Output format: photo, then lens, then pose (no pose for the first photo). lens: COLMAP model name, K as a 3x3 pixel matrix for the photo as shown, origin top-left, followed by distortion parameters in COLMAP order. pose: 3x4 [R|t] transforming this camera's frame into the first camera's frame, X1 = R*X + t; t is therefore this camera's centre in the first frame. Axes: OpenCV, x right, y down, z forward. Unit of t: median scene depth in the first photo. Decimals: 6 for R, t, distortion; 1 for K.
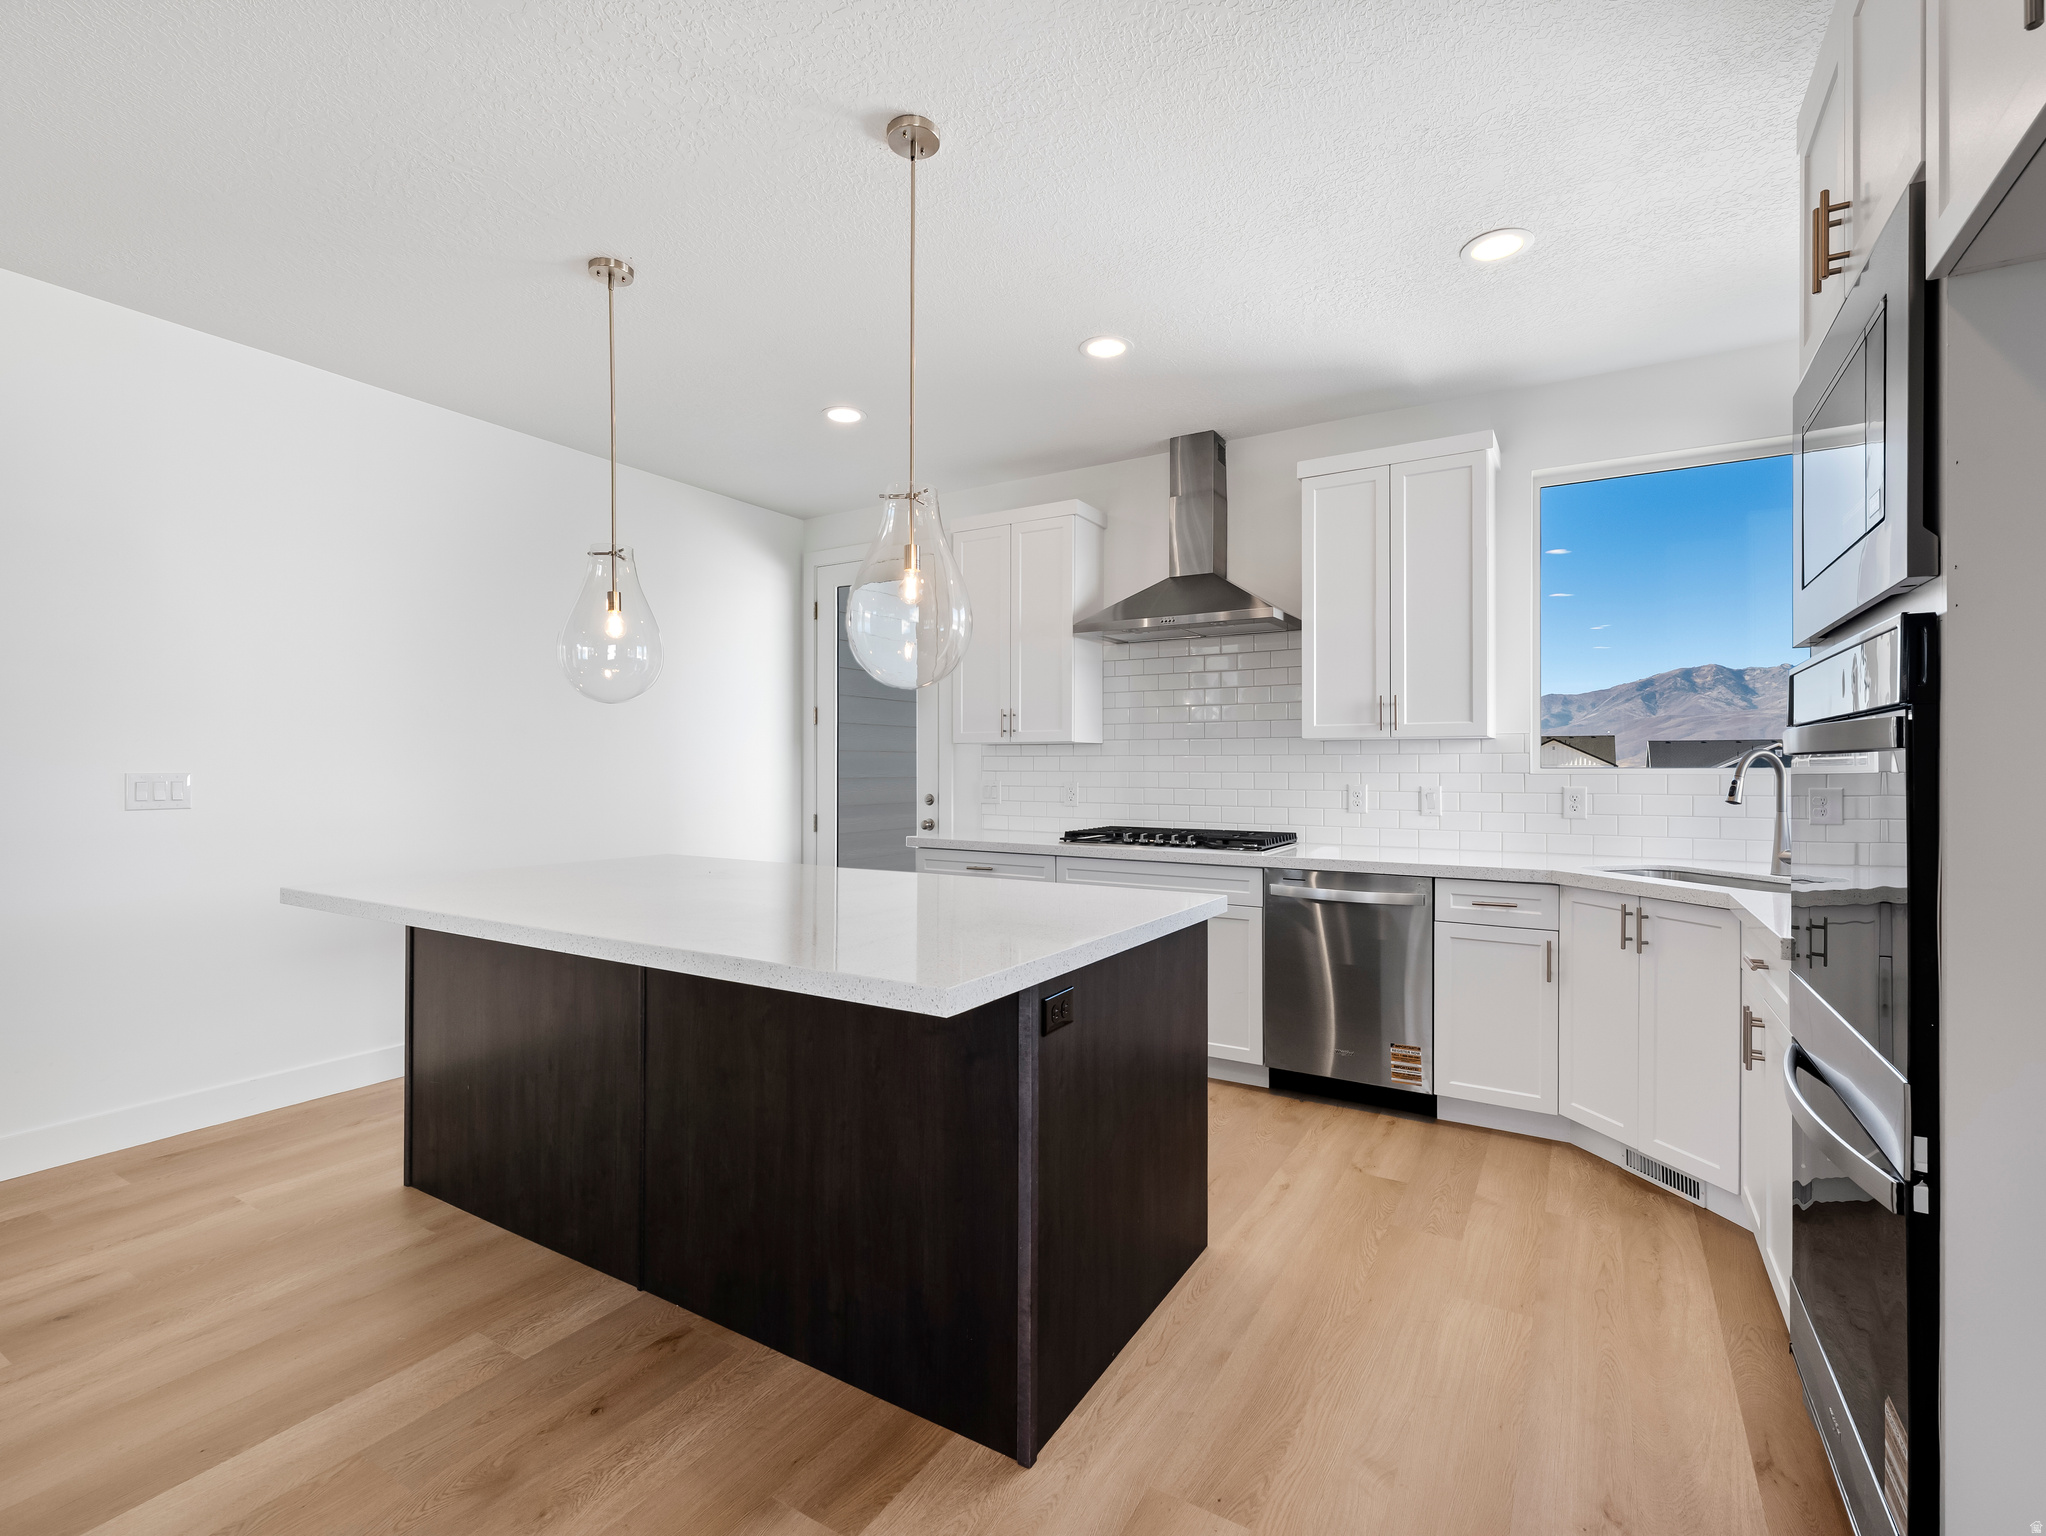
lens RADIAL K [[948.7, 0, 1023.0], [0, 948.7, 768.0], [0, 0, 1]] dist [-0.002505, -0.001109]
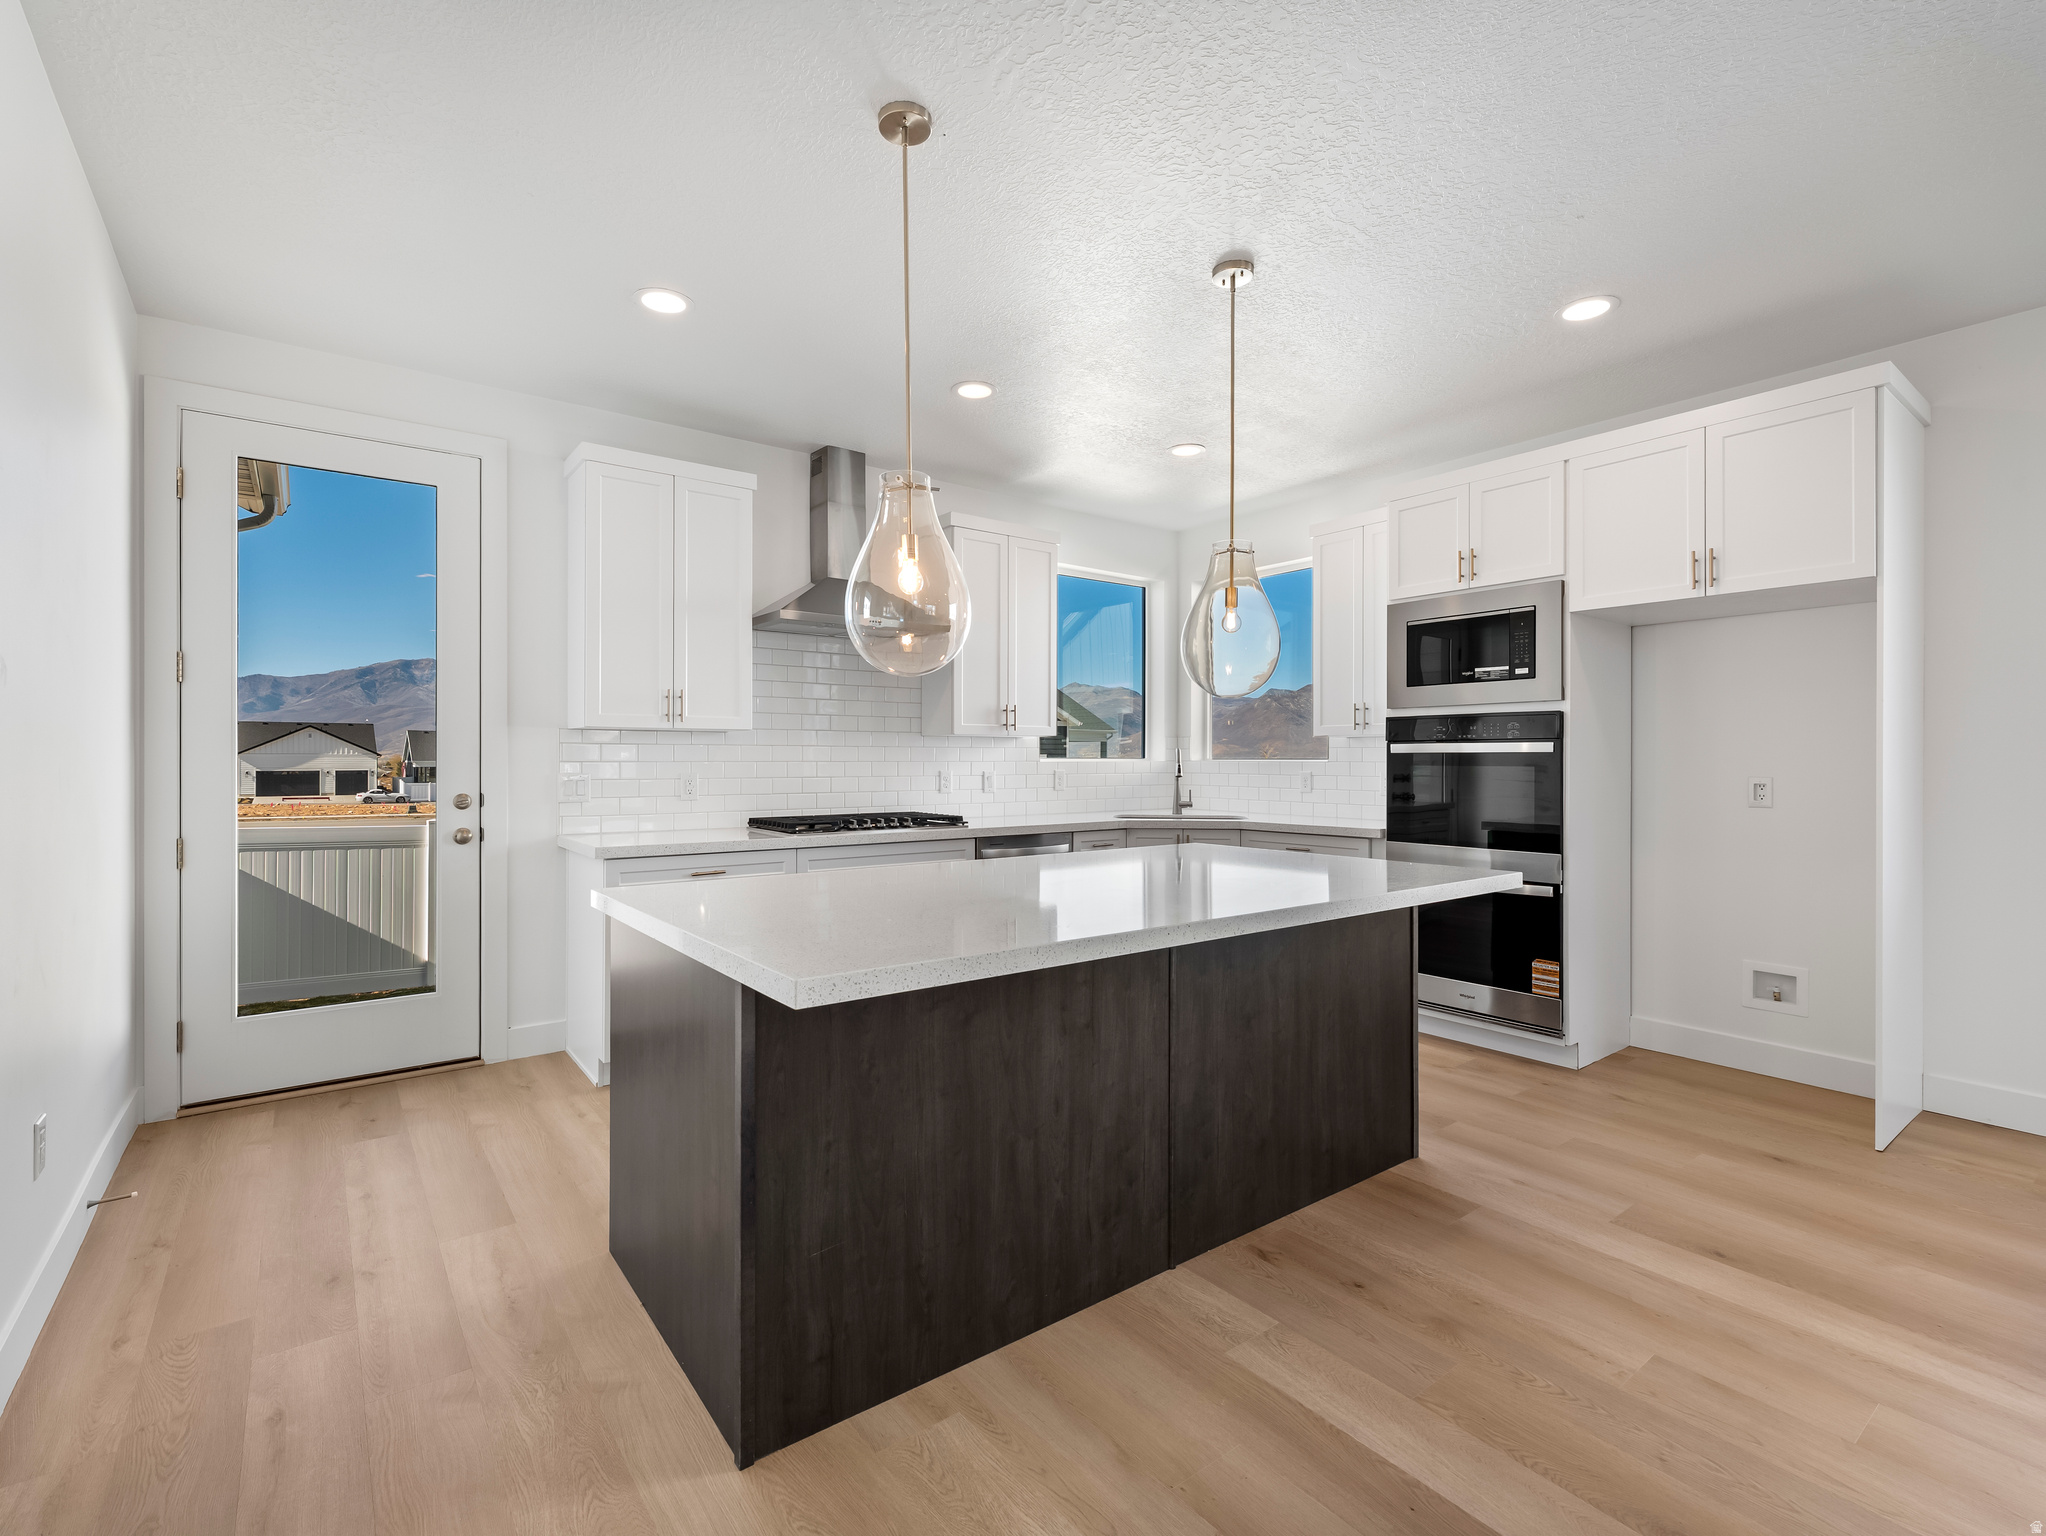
lens RADIAL K [[948.7, 0, 1023.0], [0, 948.7, 768.0], [0, 0, 1]] dist [-0.002505, -0.001109]
pose [[0.367039, -0.010633, 0.930145, -0.857010], [0.000229, 0.999936, 0.011340, -0.000921], [-0.930206, -0.003950, 0.367018, 0.471534]]
